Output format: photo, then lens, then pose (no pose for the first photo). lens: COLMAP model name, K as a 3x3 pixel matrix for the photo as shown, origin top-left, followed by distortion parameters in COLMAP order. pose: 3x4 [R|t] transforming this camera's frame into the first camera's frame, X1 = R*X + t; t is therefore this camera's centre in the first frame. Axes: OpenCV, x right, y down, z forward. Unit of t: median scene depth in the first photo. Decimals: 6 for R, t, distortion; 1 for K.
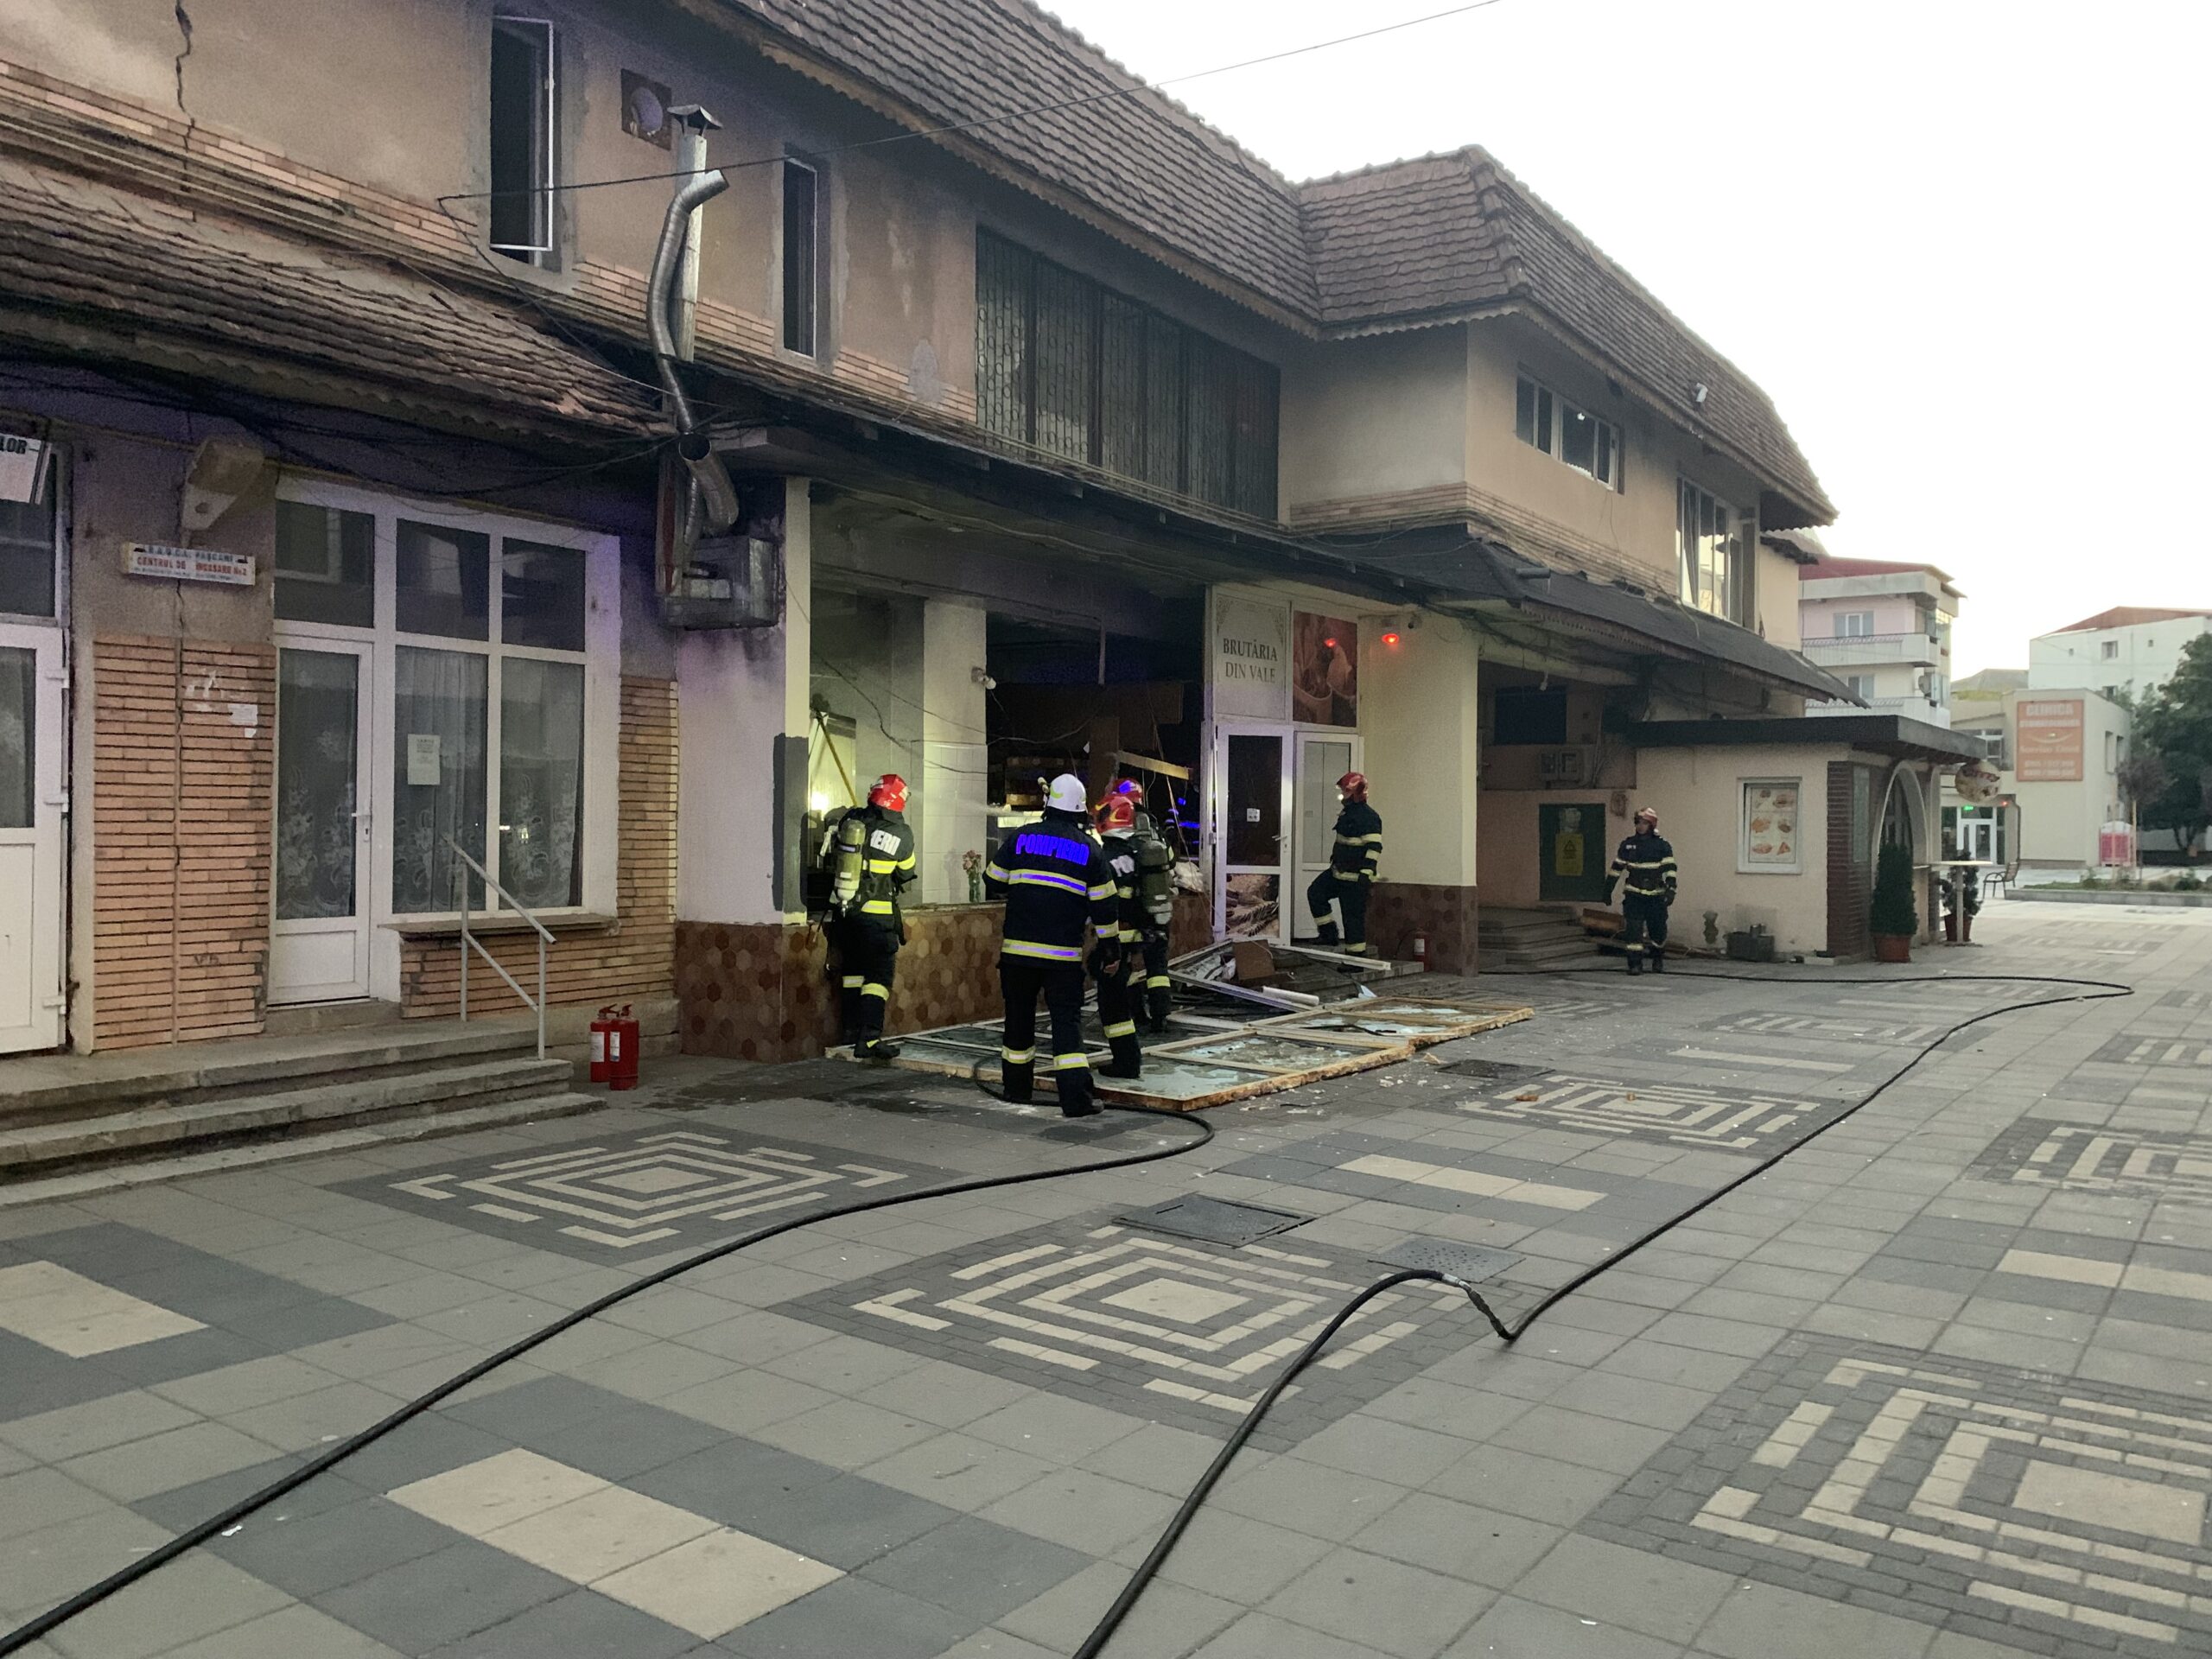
lens RADIAL K [[1698.9, 0, 1097.1], [0, 1698.9, 831.5], [0, 0, 1]] dist [0.032251, -0.019017]
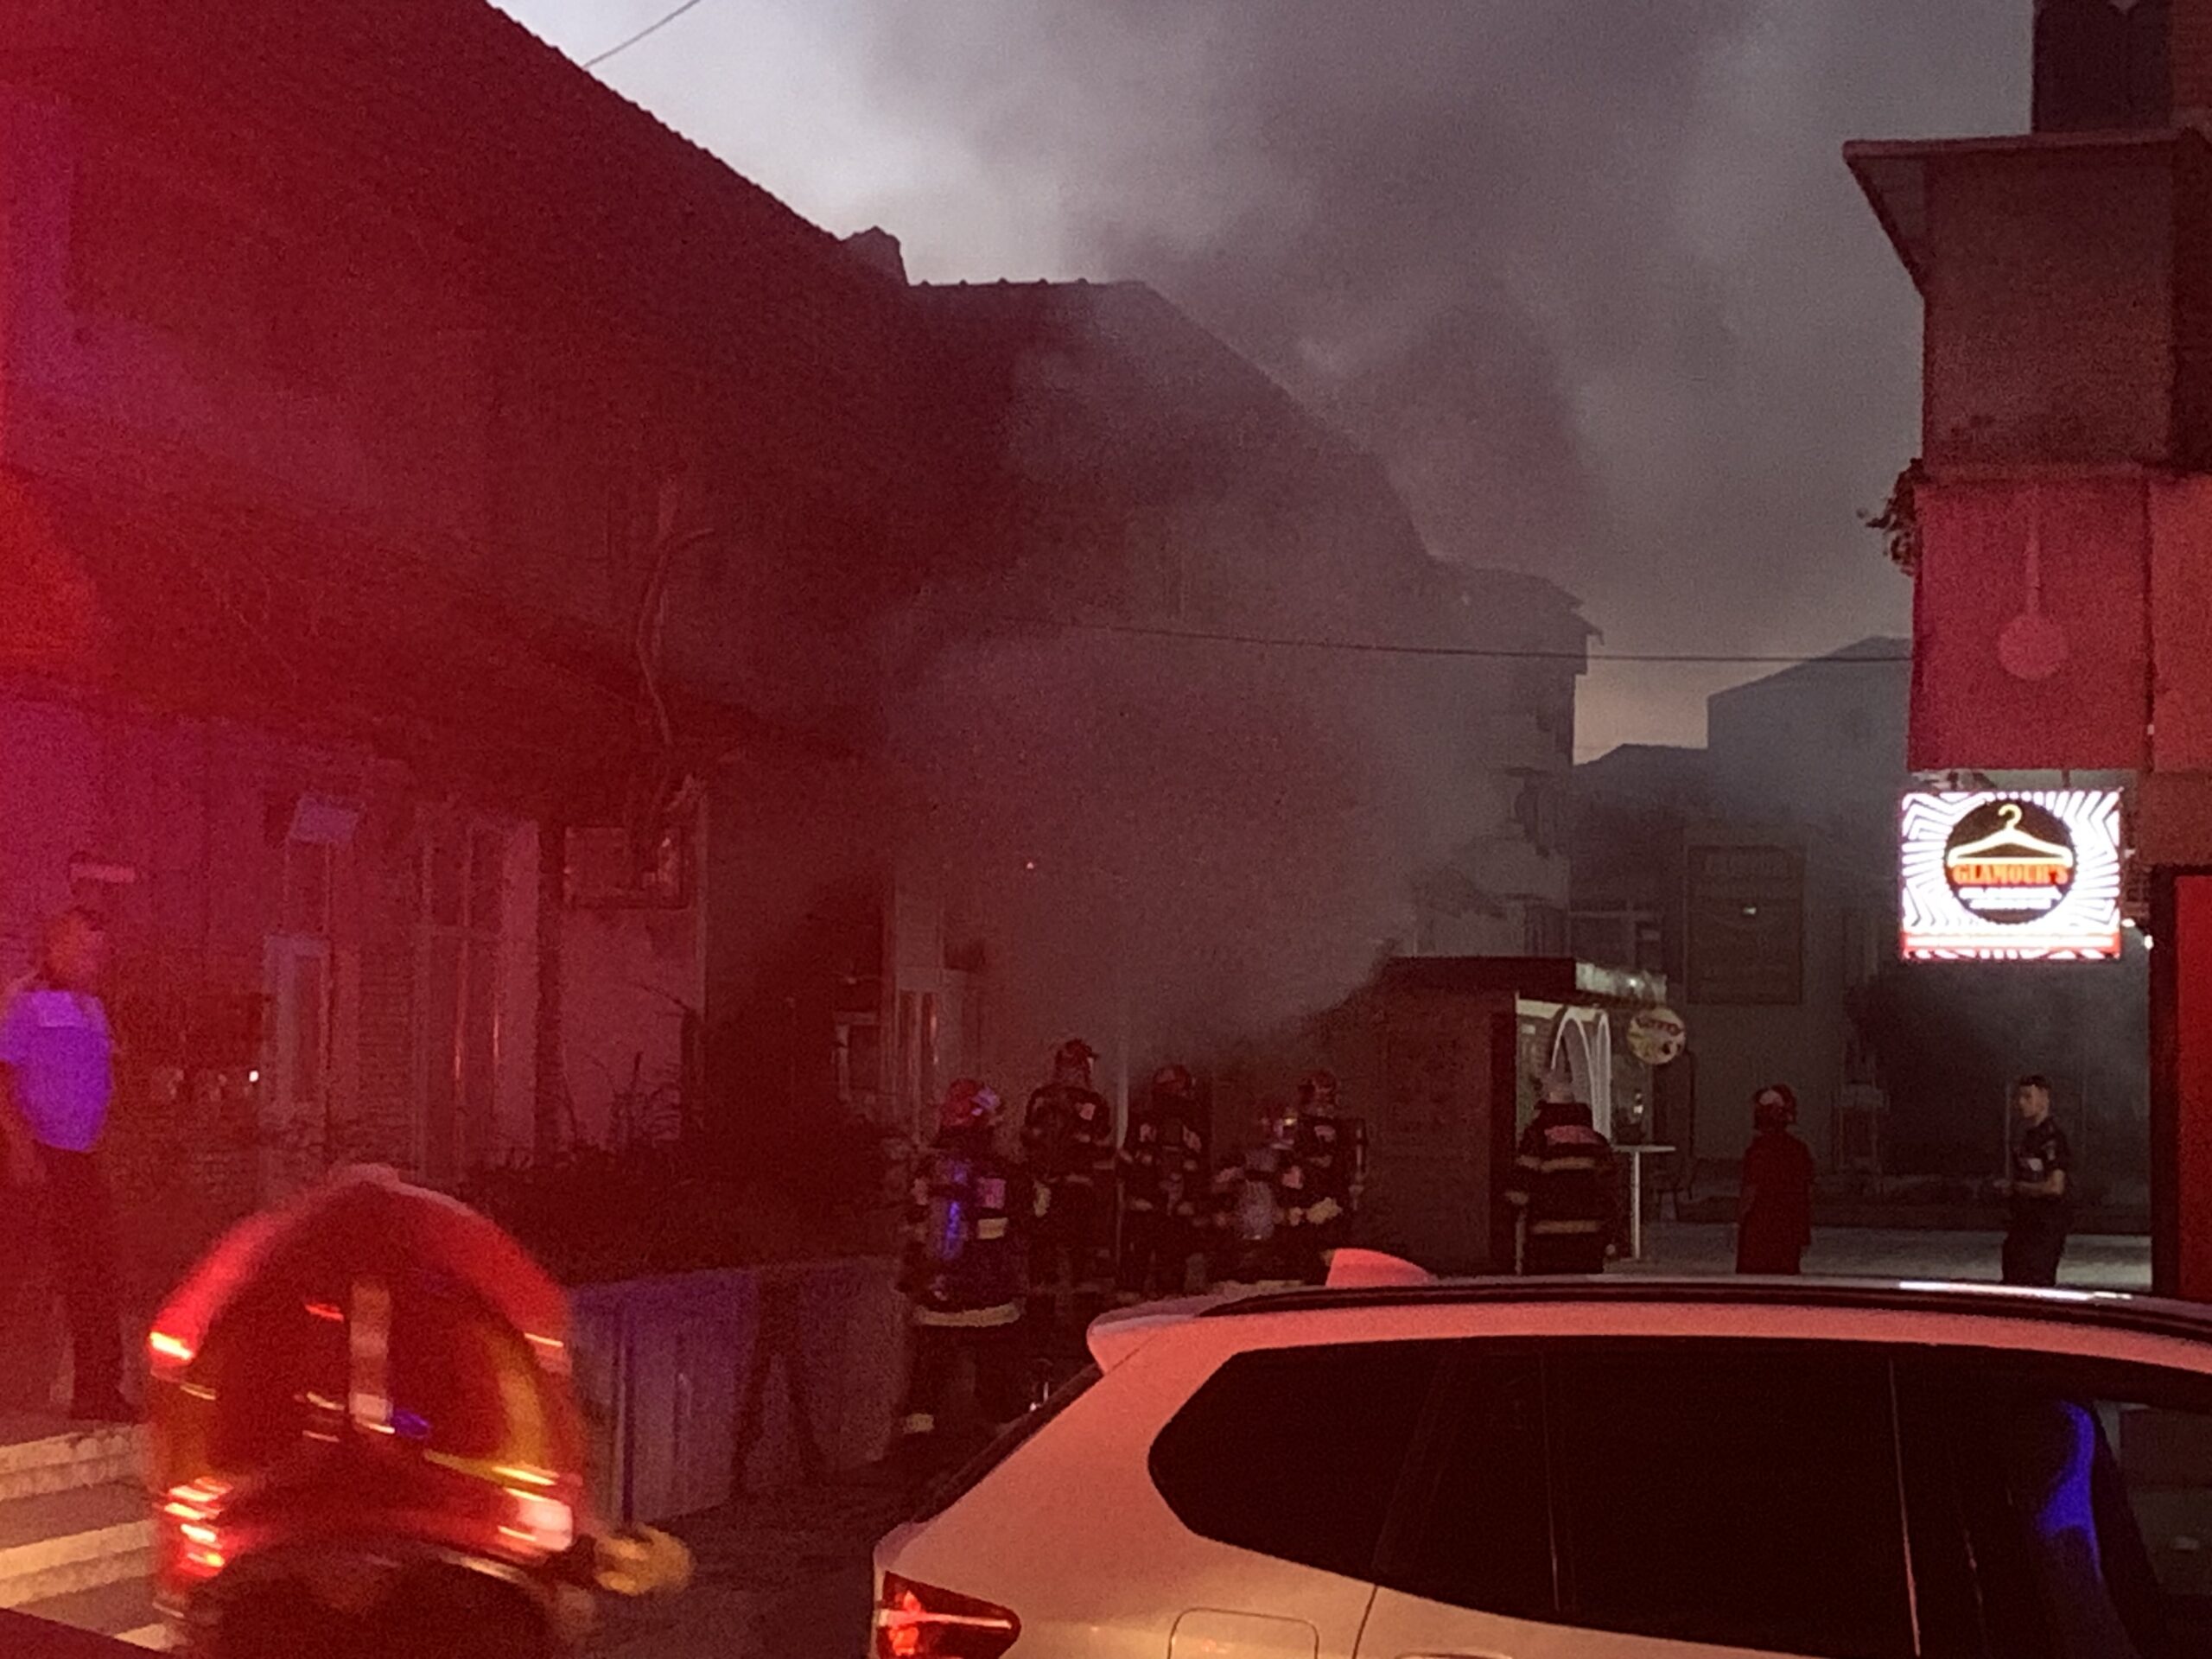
lens RADIAL K [[4705.4, 0, 1106.0], [0, 4705.4, 829.5], [0, 0, 1]] dist [0.350033, -0.582273]
pose [[0.931188, 0.025224, 0.363667, -0.144665], [-0.004741, 0.998357, -0.057106, -0.000021], [-0.364510, 0.051452, 0.929777, -0.261937]]
